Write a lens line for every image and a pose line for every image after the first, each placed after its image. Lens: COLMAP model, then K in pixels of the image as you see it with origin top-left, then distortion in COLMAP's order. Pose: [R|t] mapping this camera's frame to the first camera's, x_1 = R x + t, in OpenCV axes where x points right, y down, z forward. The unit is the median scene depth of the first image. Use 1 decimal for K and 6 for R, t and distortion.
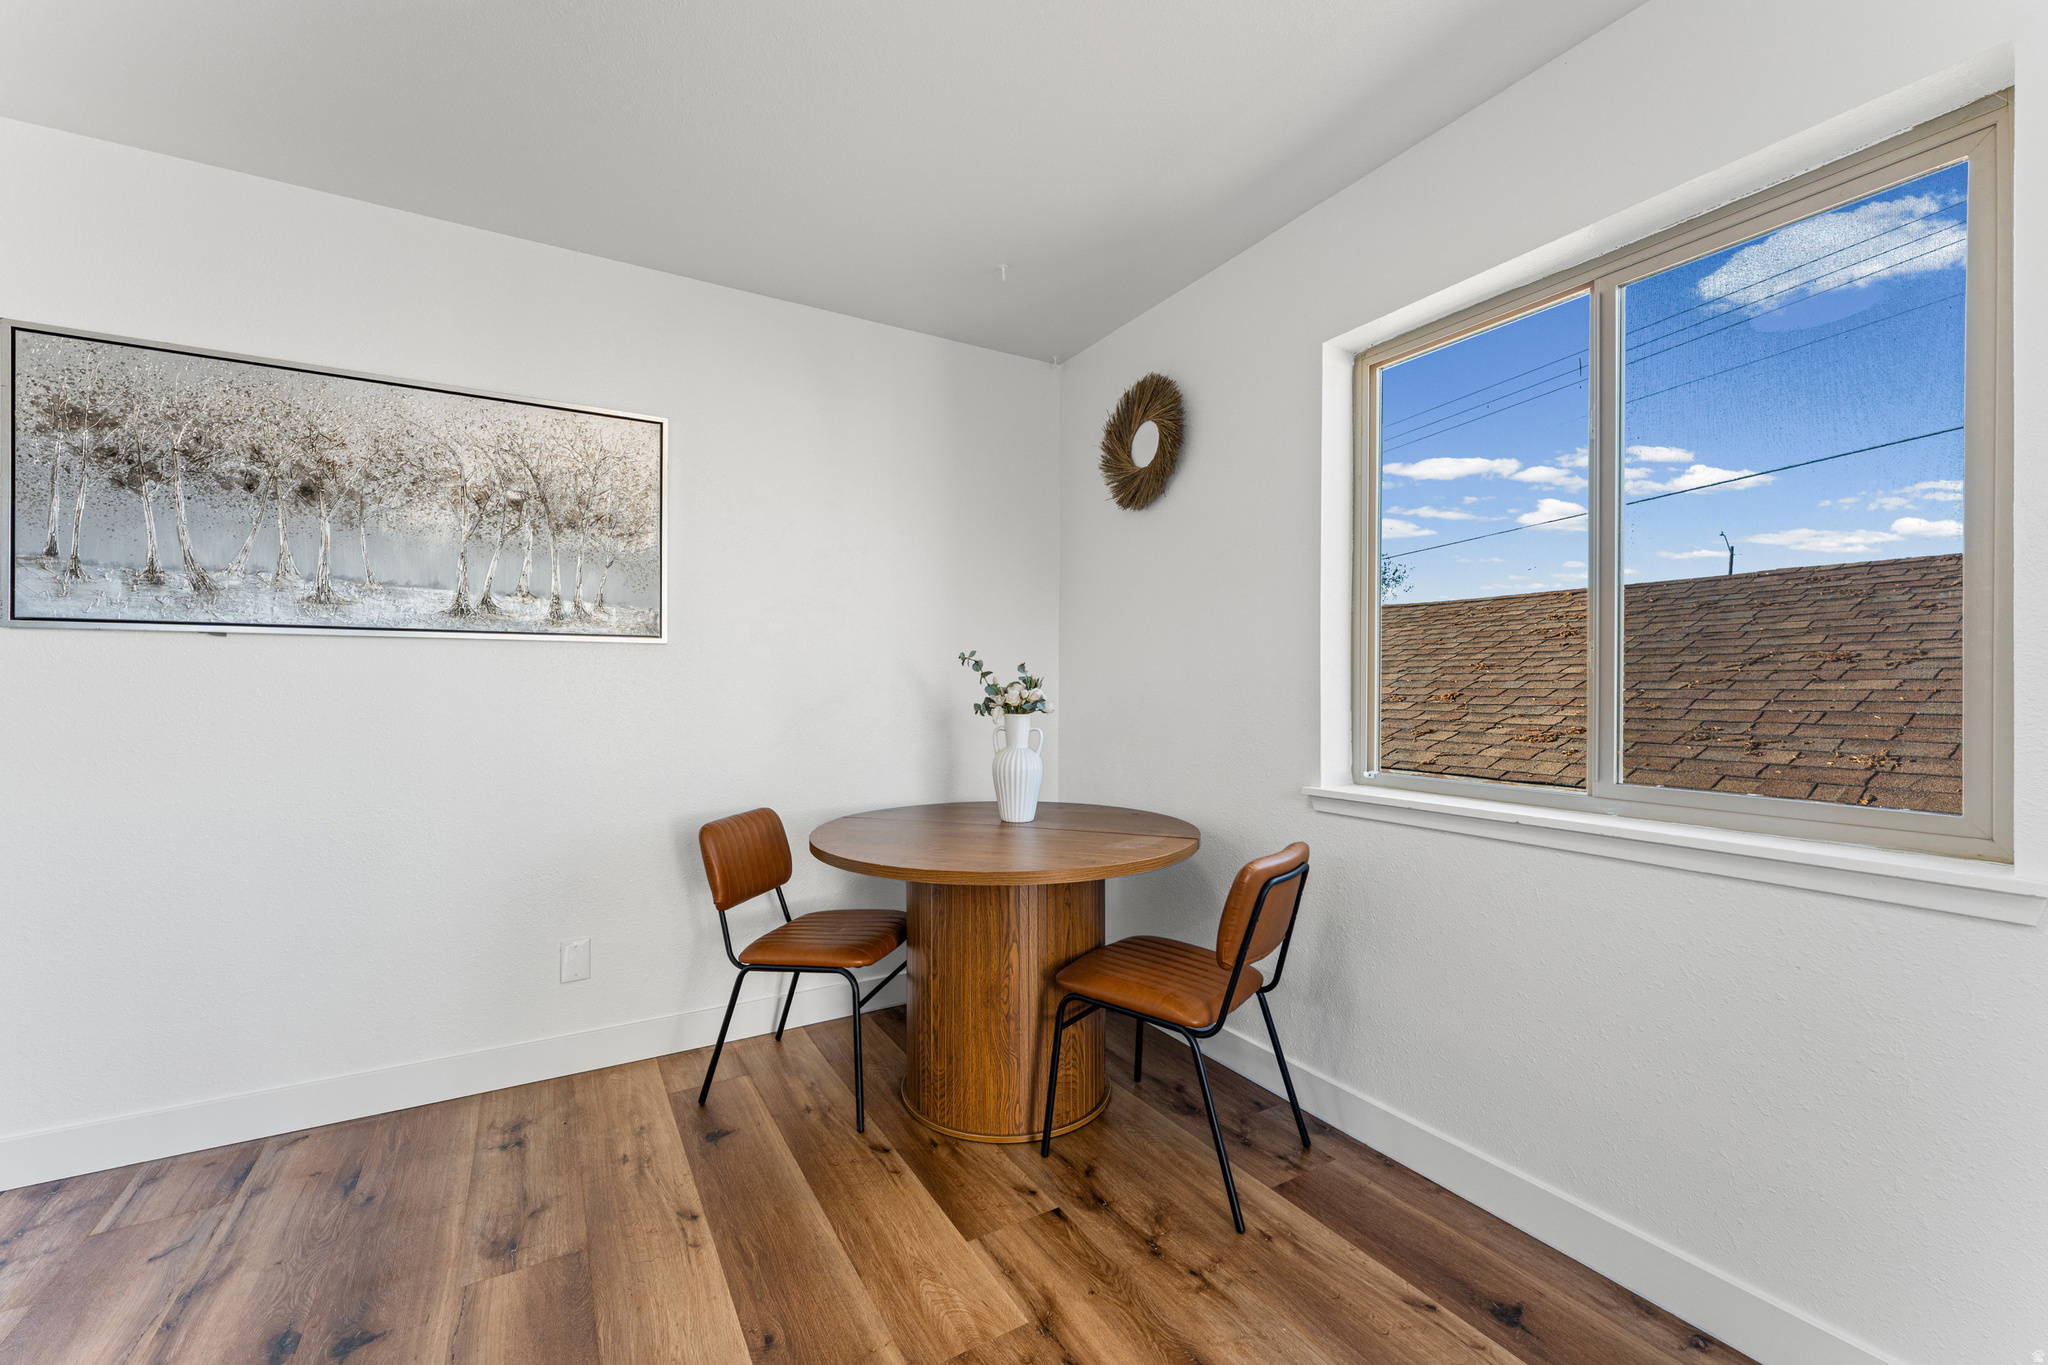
lens RADIAL K [[821.8, 0, 1025.5], [0, 821.8, 689.3], [0, 0, 1]] dist [0.000022, -0.000110]
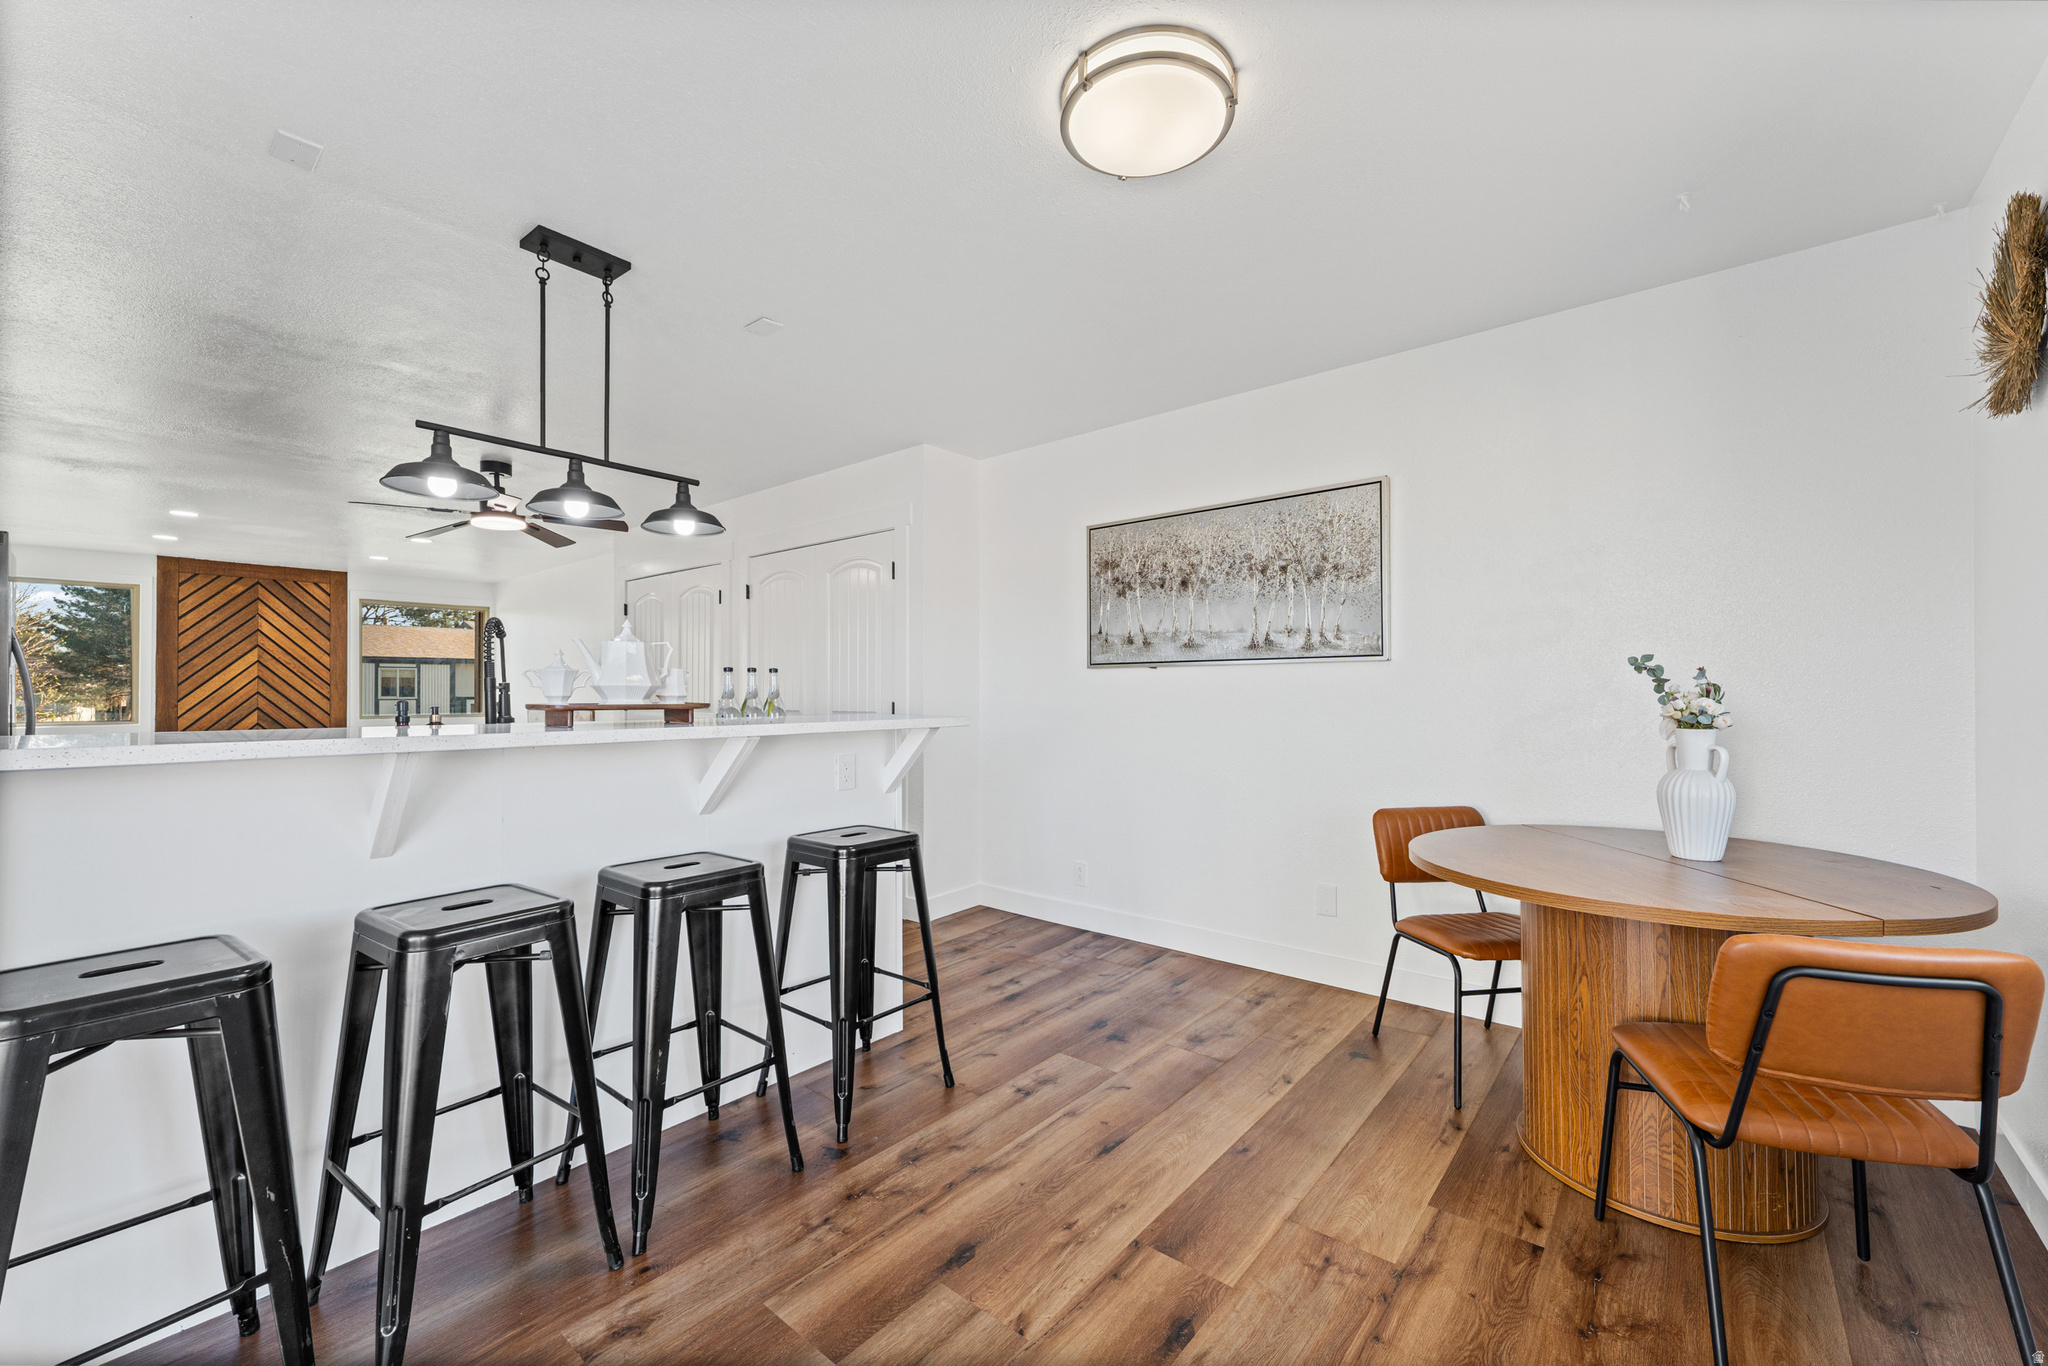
lens RADIAL K [[812.2, 0, 1021.5], [0, 812.2, 688.6], [0, 0, 1]] dist [-0.001563, -0.000451]
pose [[0.336358, -0.007036, -0.941708, 0.645767], [0.002634, 0.999975, -0.006531, -0.008997], [0.941731, -0.000283, 0.336368, 0.105700]]
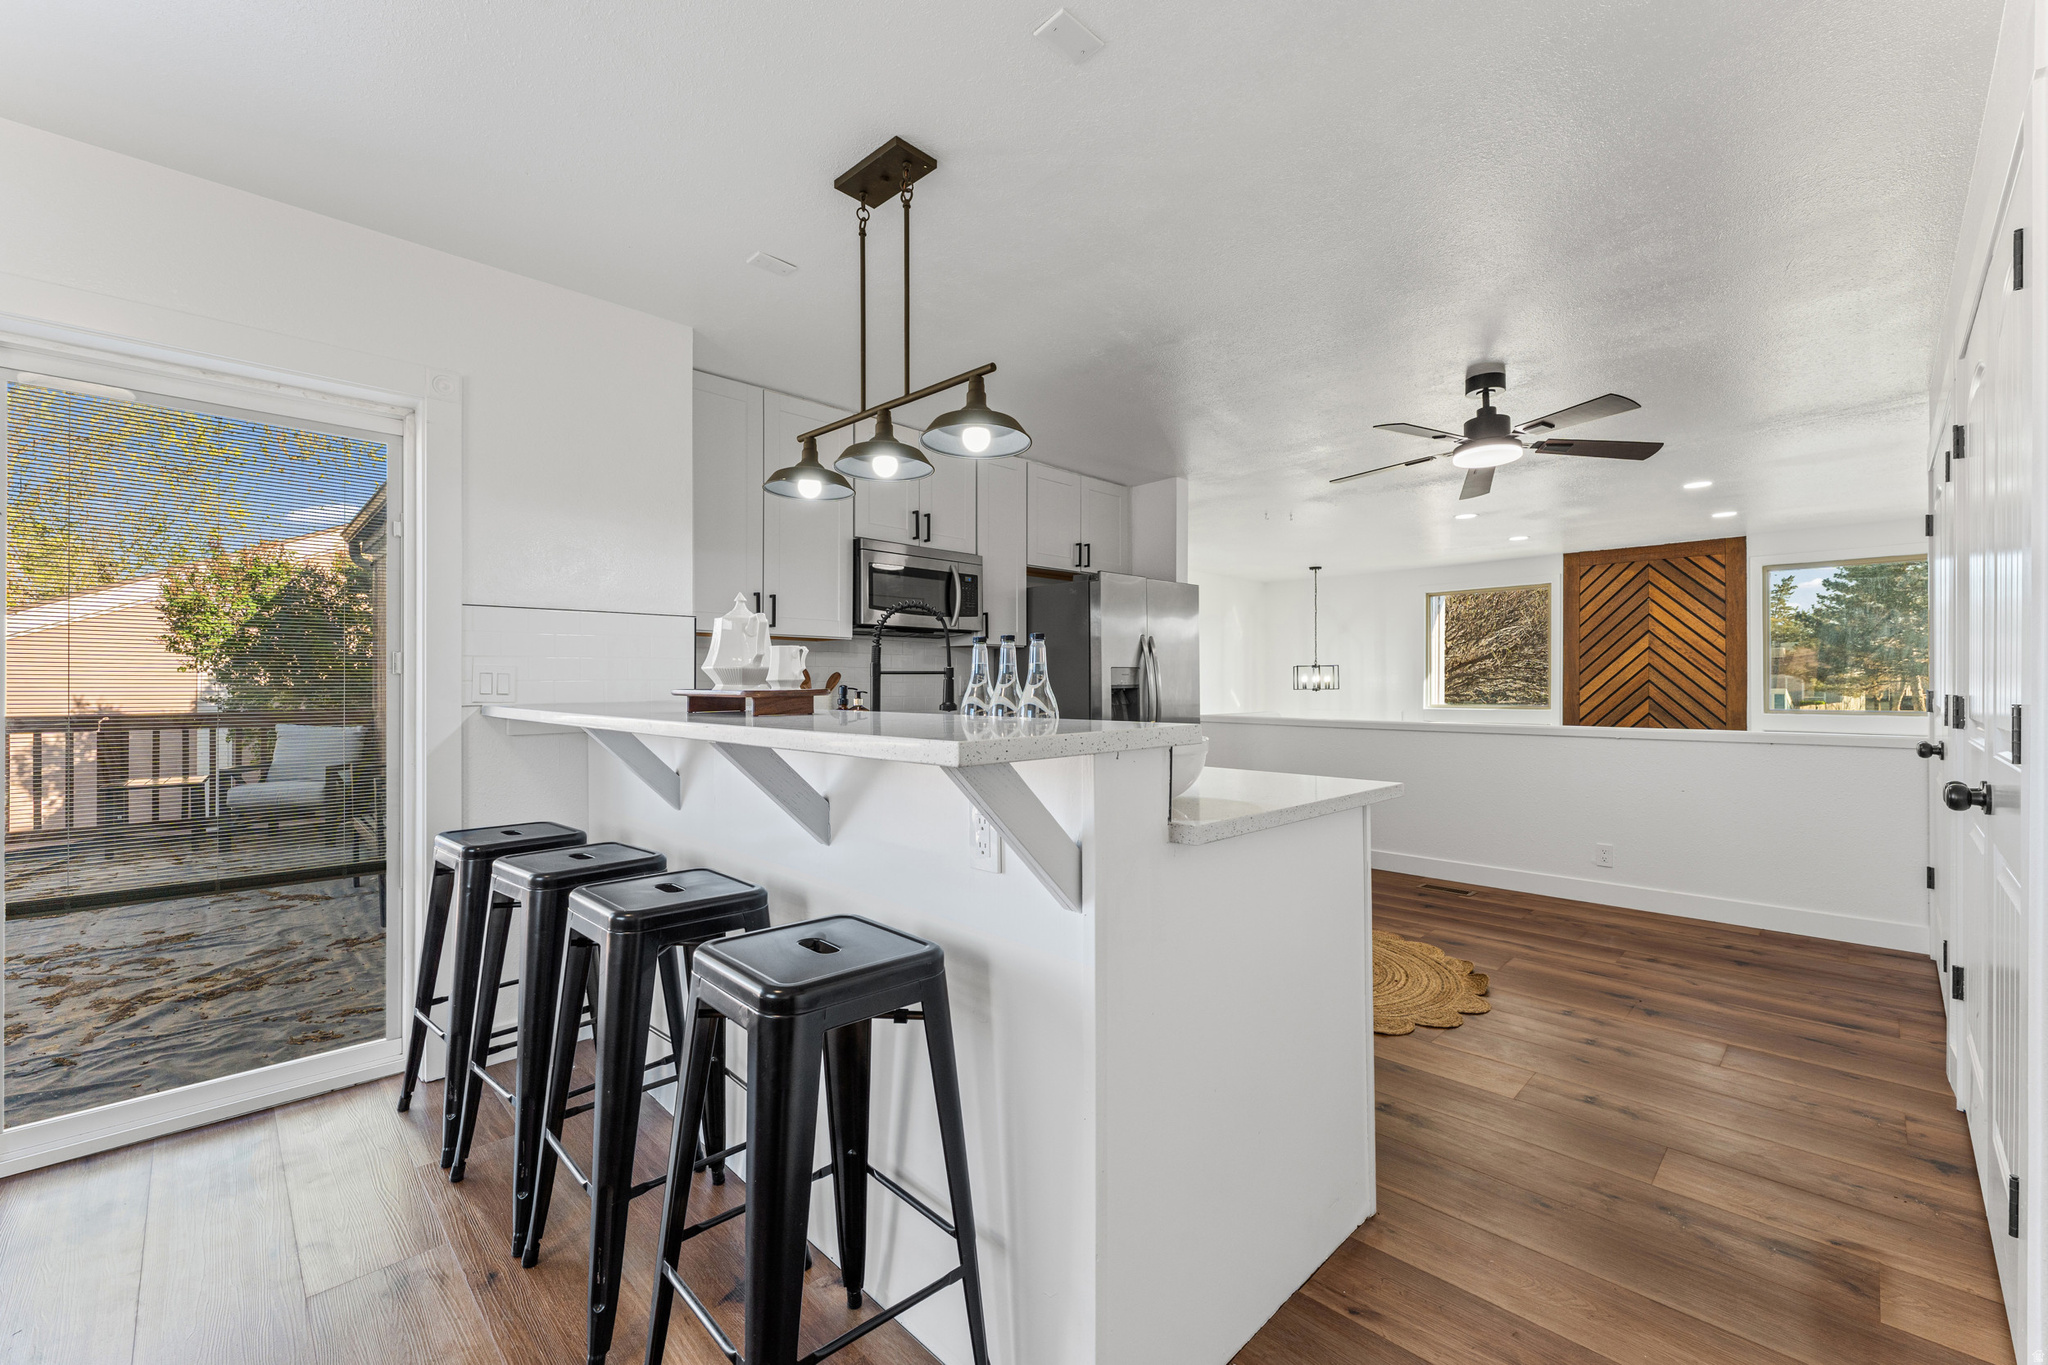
lens RADIAL K [[812.2, 0, 1021.5], [0, 812.2, 688.1], [0, 0, 1]] dist [-0.001563, -0.000451]
pose [[-0.973758, -0.004536, -0.227540, -0.572170], [-0.007612, 0.999891, 0.012640, -0.015166], [0.227458, 0.014041, -0.973687, 0.900315]]
